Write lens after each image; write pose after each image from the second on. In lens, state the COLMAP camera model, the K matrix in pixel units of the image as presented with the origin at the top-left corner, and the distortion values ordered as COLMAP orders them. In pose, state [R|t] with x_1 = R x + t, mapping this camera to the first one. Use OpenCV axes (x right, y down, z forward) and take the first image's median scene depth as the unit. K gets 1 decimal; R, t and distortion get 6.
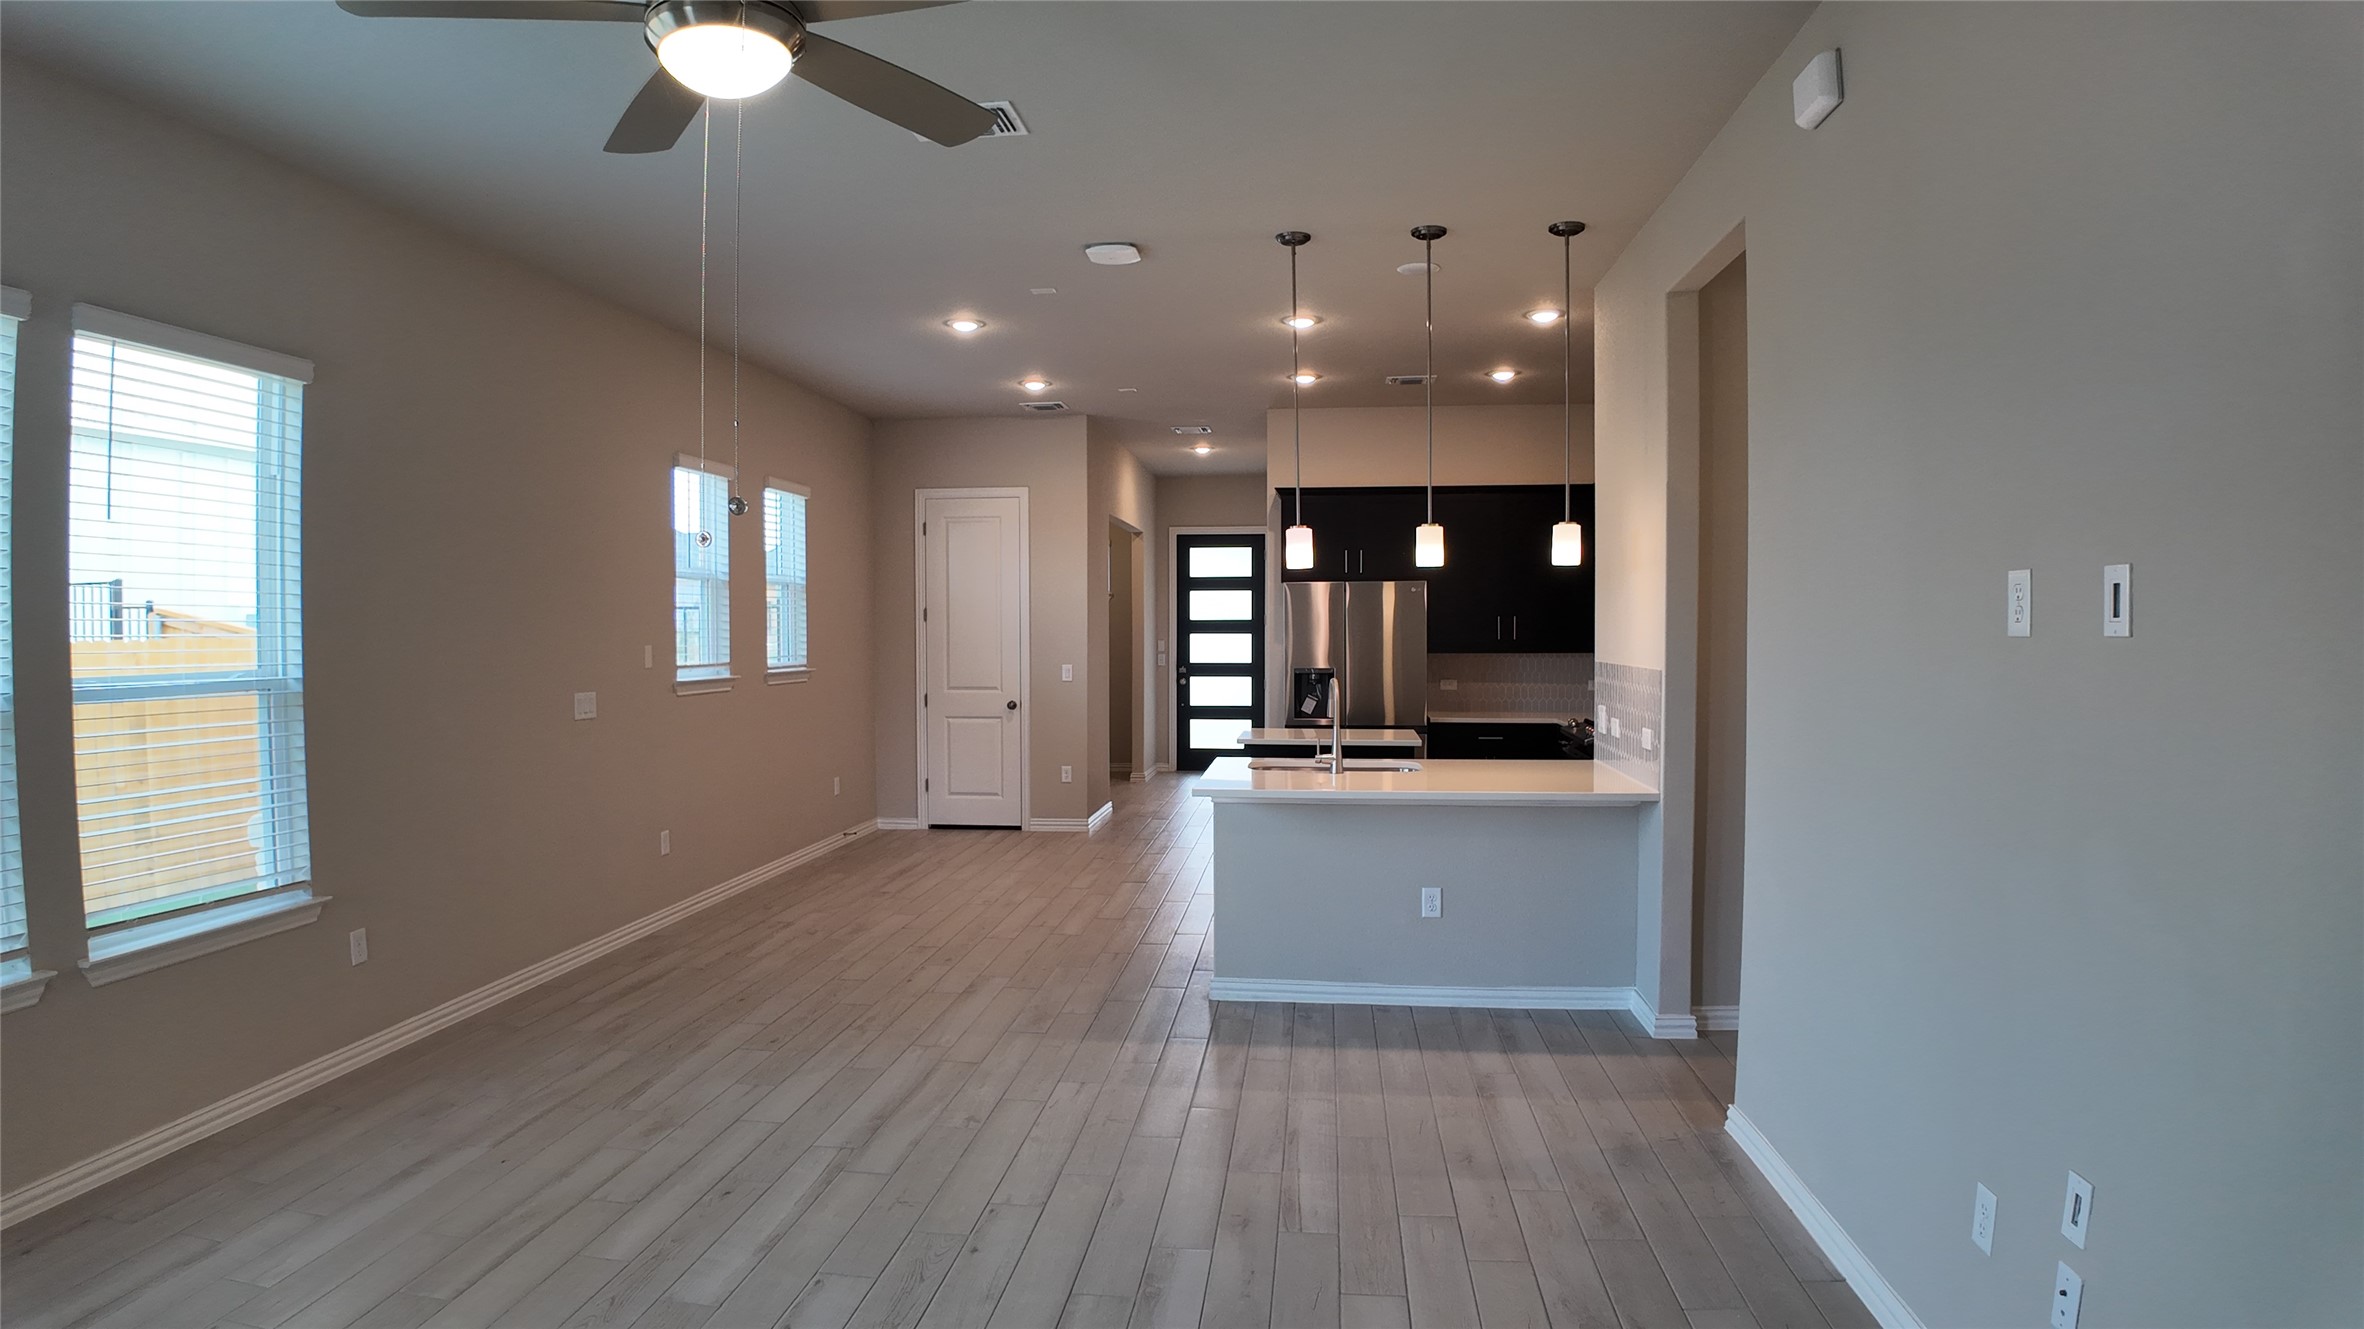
lens RADIAL K [[1236.0, 0, 1205.5], [0, 1236.0, 666.0], [0, 0, 1]] dist [-0.107693, -0.006641]
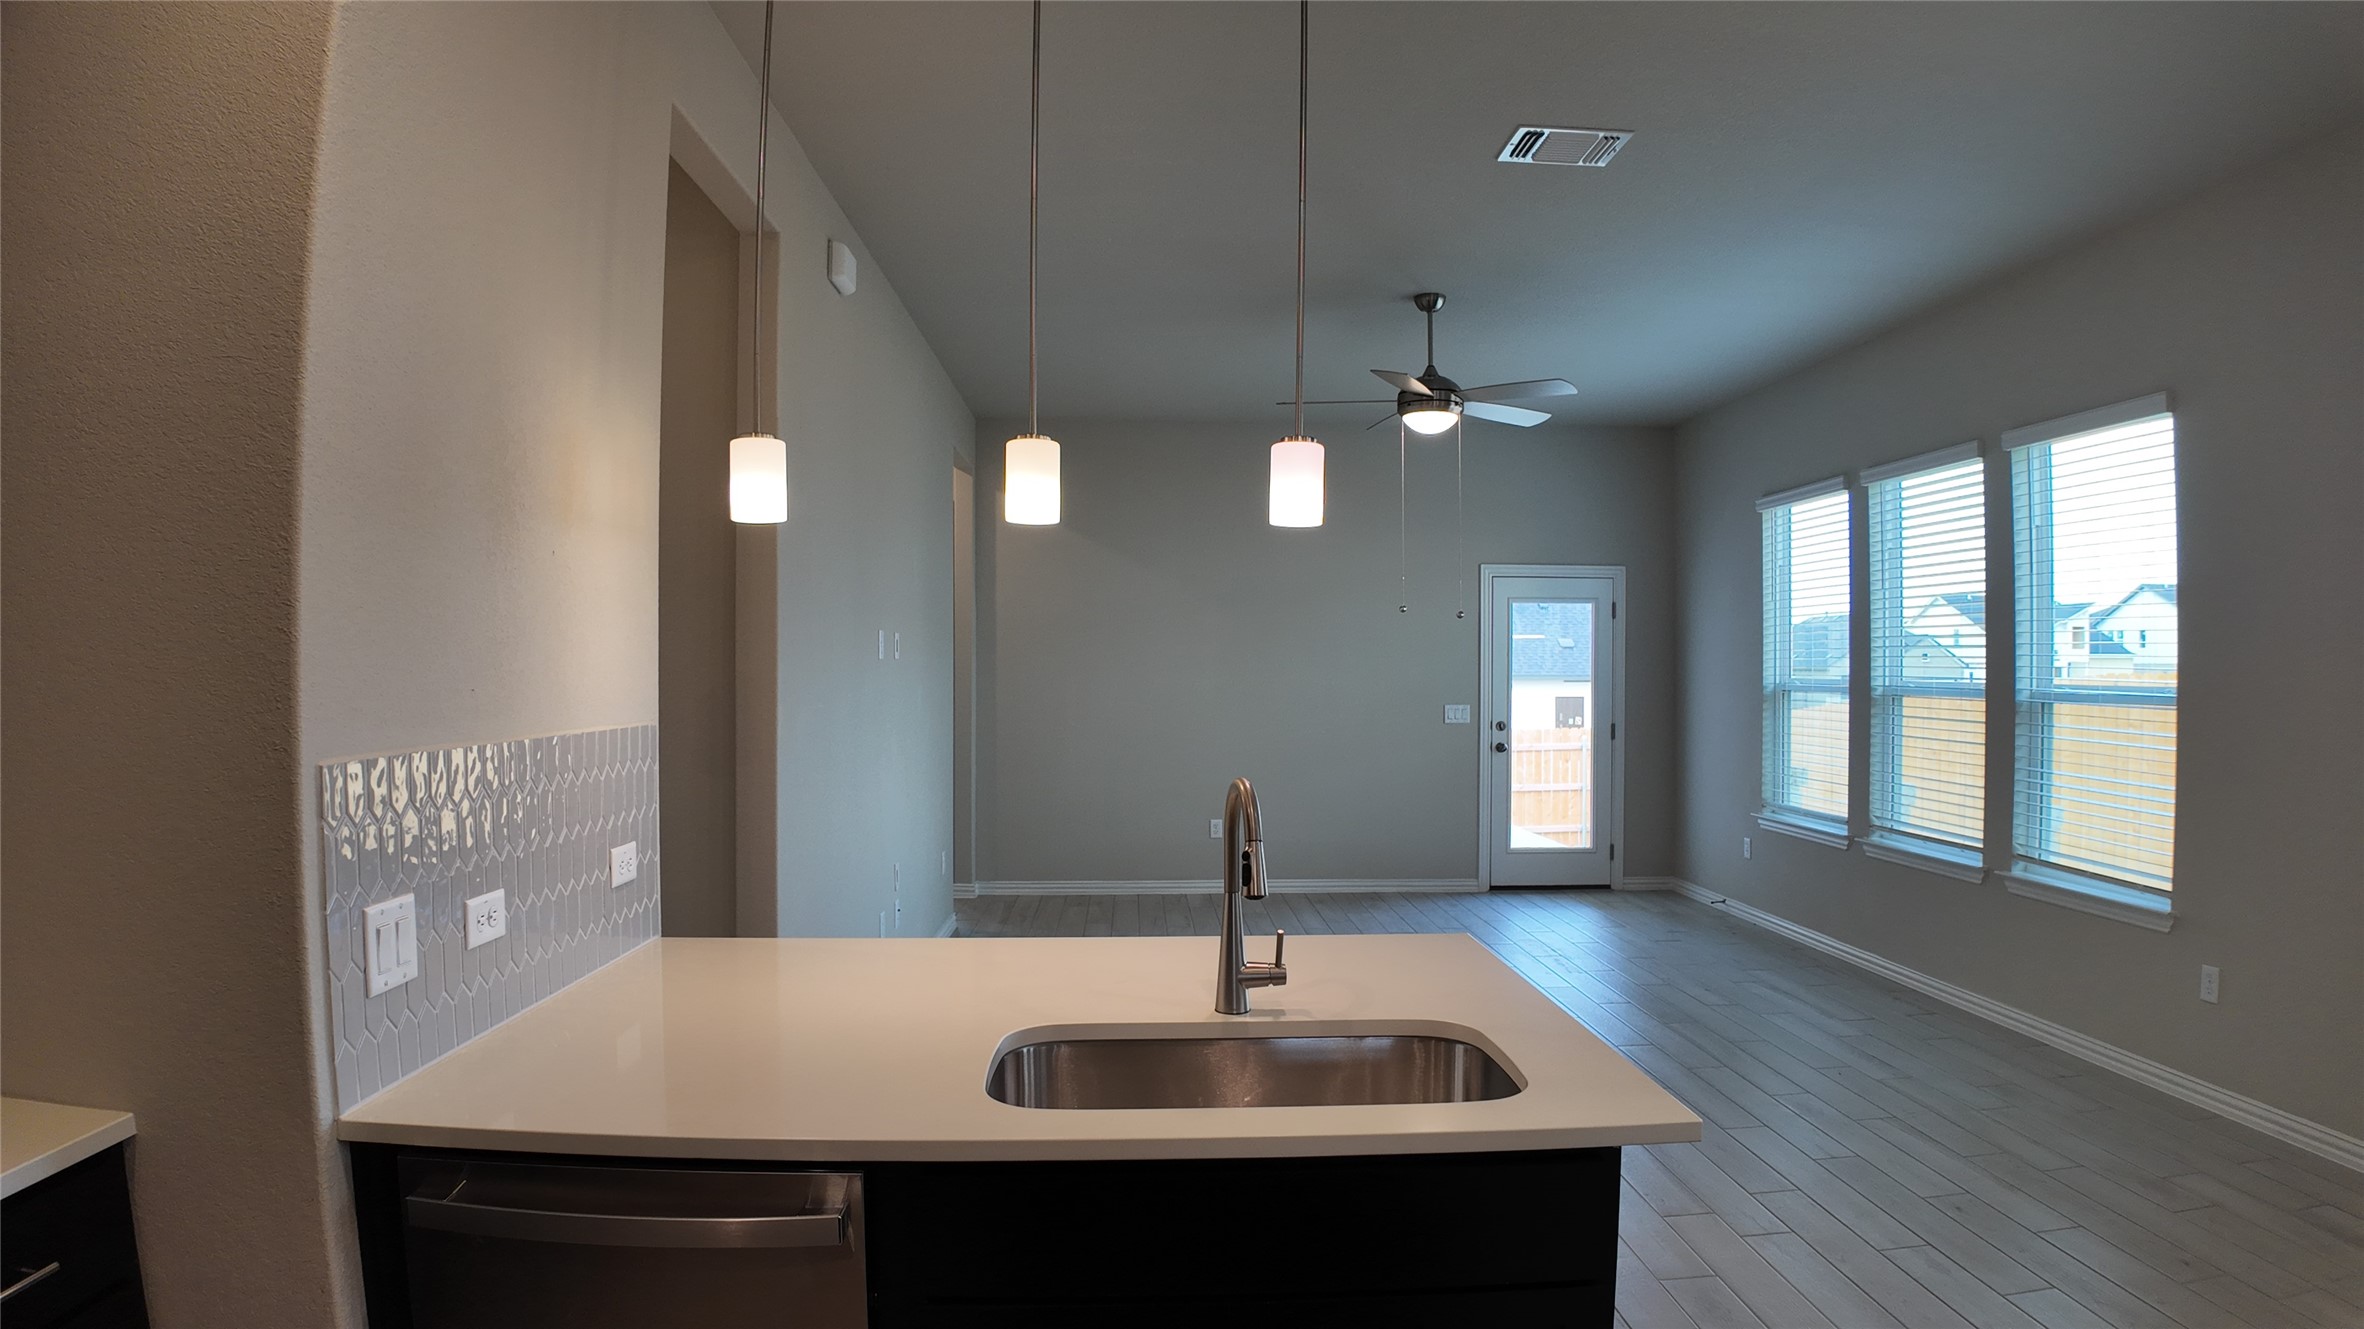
lens RADIAL K [[1236.0, 0, 1170.1], [0, 1236.0, 672.5], [0, 0, 1]] dist [-0.107693, -0.006641]
pose [[-0.991596, 0.005332, -0.129259, 0.124152], [-0.000014, 0.999146, 0.041322, -0.027438], [0.129369, 0.040977, -0.990749, 0.953079]]
